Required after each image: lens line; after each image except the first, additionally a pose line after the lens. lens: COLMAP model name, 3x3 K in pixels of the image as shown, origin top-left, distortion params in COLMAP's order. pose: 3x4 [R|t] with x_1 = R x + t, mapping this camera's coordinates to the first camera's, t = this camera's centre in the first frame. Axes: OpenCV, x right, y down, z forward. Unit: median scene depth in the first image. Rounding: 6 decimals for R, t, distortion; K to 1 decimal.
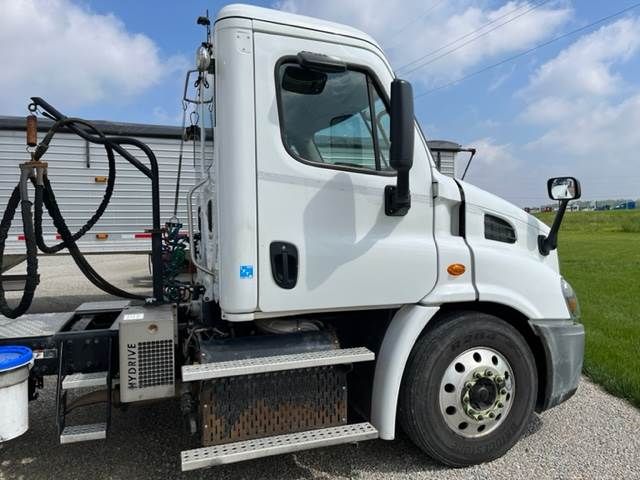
lens RADIAL K [[483.9, 0, 322.1], [0, 483.9, 238.1], [0, 0, 1]] dist [0.063444, -0.086973]
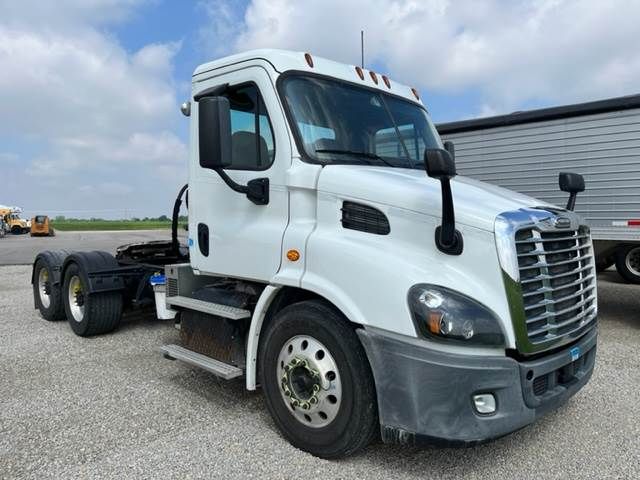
lens RADIAL K [[483.9, 0, 322.1], [0, 483.9, 238.1], [0, 0, 1]] dist [0.063444, -0.086973]
pose [[0.445457, 0.052604, -0.893757, 1.218898], [-0.026608, 0.998609, 0.045513, -0.021616], [0.894908, 0.003507, 0.446237, 0.590067]]
